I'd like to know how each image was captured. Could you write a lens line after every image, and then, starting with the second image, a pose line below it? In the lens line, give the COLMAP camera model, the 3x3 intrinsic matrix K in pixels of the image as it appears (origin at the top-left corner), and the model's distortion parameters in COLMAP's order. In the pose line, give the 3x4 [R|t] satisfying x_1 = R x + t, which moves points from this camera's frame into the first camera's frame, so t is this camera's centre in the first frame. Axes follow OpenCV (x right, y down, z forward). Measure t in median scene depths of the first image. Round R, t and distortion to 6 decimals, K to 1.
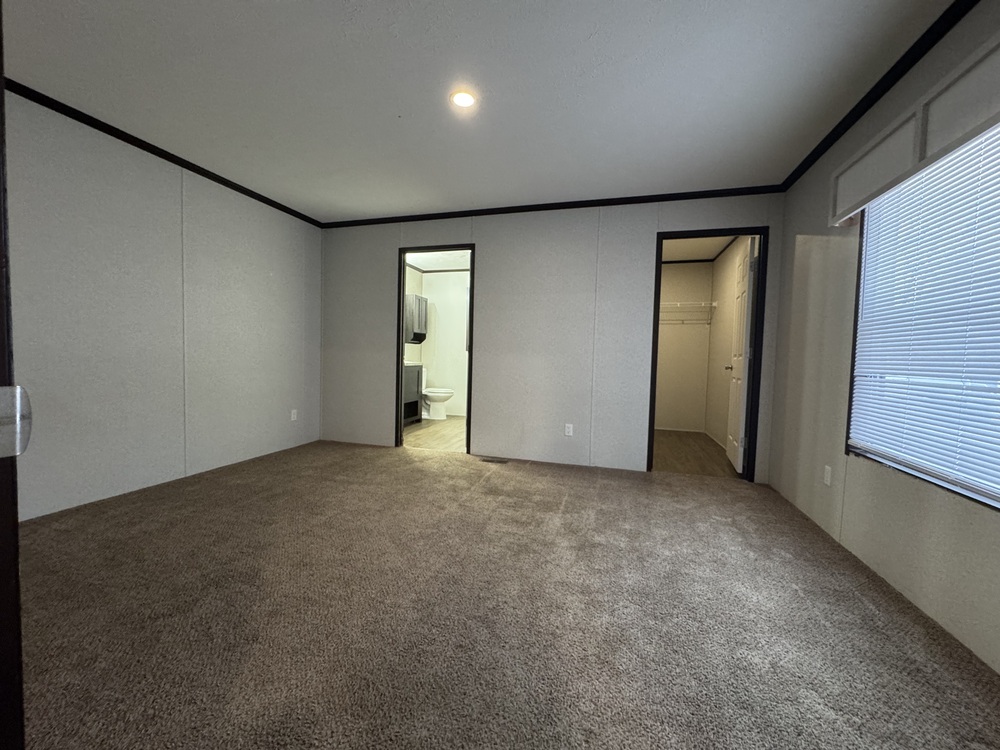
lens RADIAL K [[398.7, 0, 497.3], [0, 398.7, 373.9], [0, 0, 1]] dist [-0.002148, 0.000490]
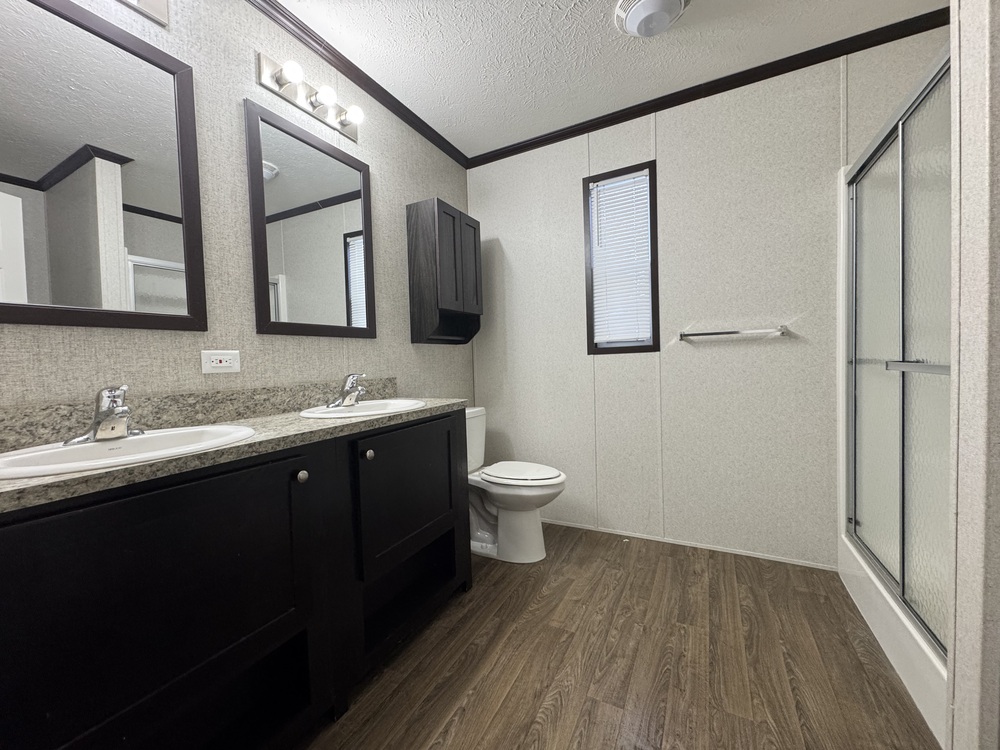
lens RADIAL K [[398.7, 0, 497.3], [0, 398.7, 373.9], [0, 0, 1]] dist [-0.002148, 0.000490]
pose [[0.979370, -0.048899, -0.196071, -0.154392], [0.046702, 0.998784, -0.015818, -0.064493], [0.196606, 0.006334, 0.980462, 1.067997]]
